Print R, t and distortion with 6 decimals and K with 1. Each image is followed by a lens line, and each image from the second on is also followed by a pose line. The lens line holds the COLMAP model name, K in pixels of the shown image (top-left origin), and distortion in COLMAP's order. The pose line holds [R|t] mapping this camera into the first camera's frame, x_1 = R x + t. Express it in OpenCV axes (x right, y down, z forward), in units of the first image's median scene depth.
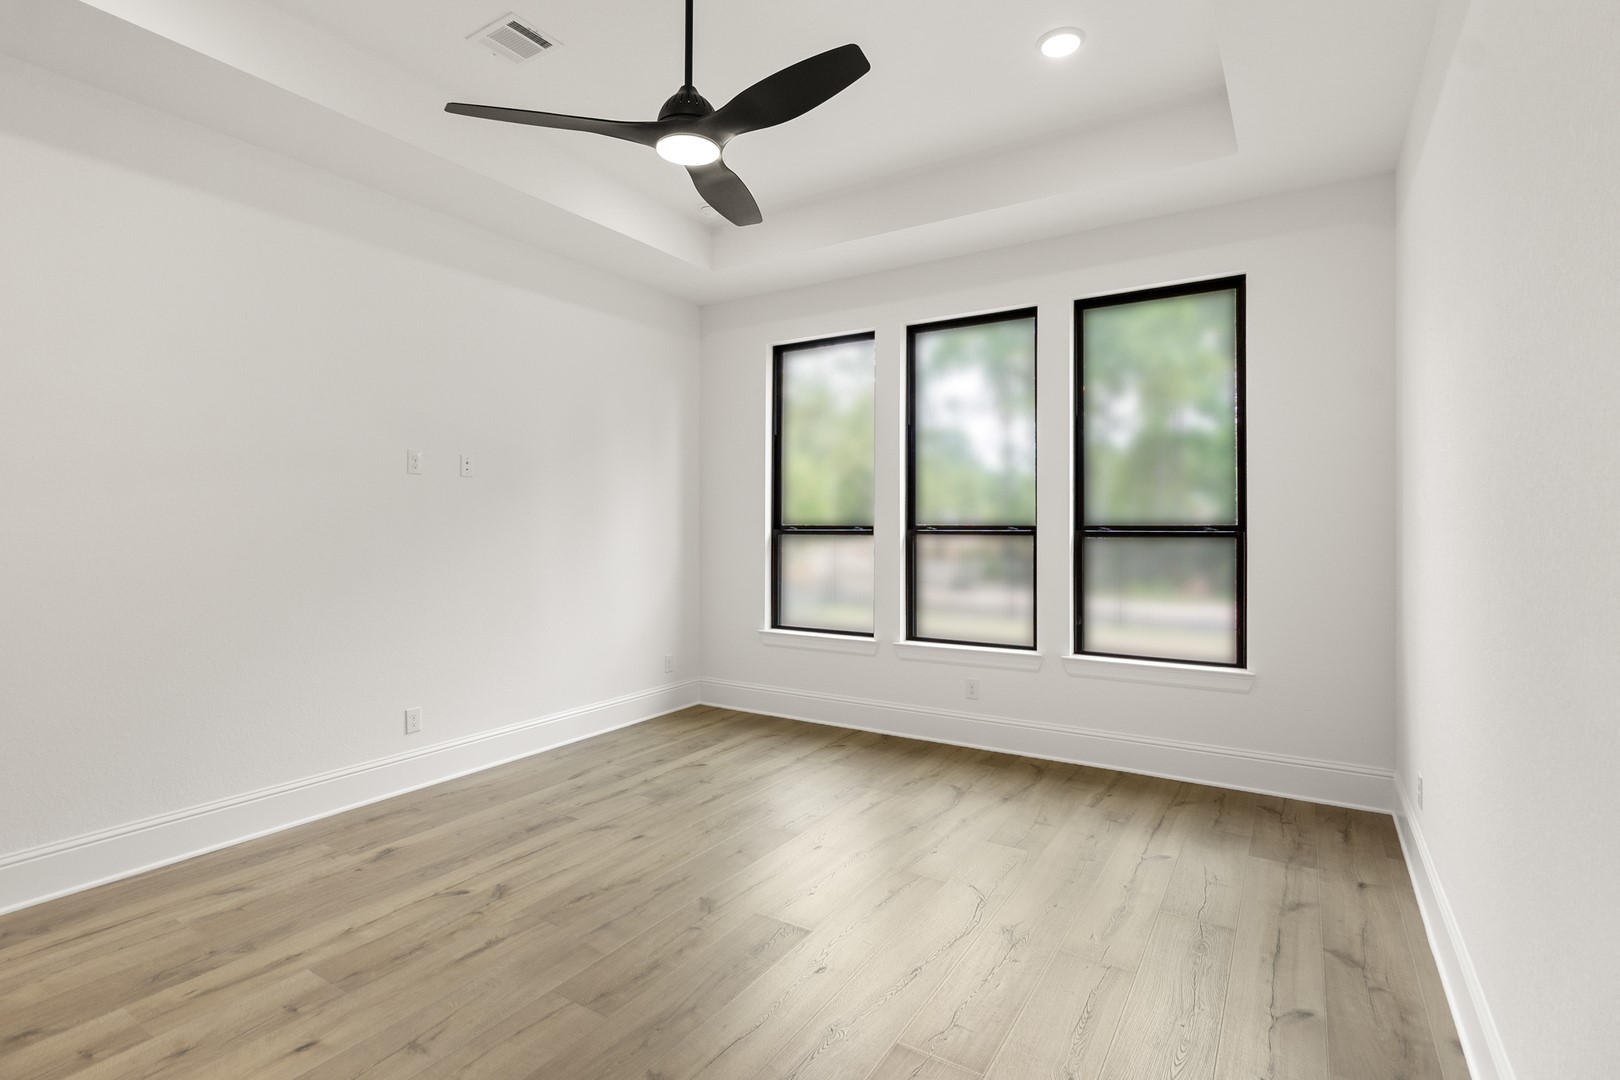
lens RADIAL K [[757.2, 0, 812.0], [0, 757.2, 541.4], [0, 0, 1]] dist [0.018740, -0.001482]
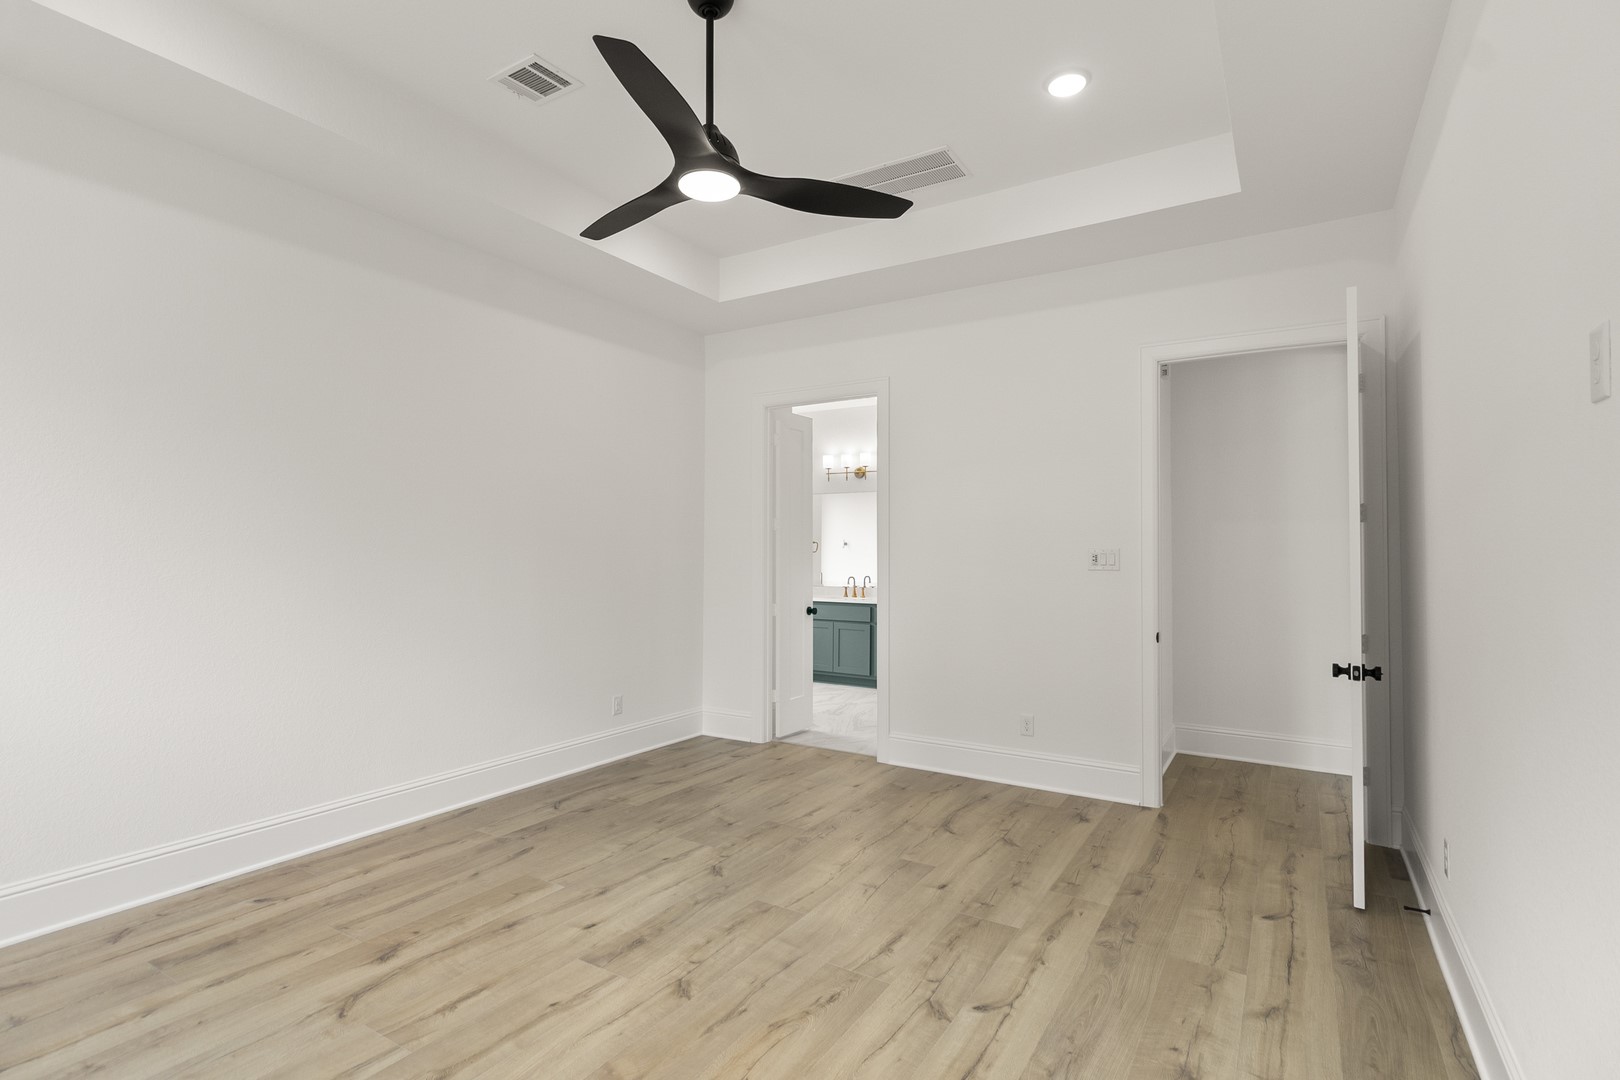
lens RADIAL K [[757.2, 0, 810.8], [0, 757.2, 539.0], [0, 0, 1]] dist [0.018740, -0.001482]
pose [[-0.999986, -0.000758, -0.005167, -0.306257], [-0.000848, 0.999846, 0.017543, -0.062939], [0.005153, 0.017547, -0.999833, 2.035608]]
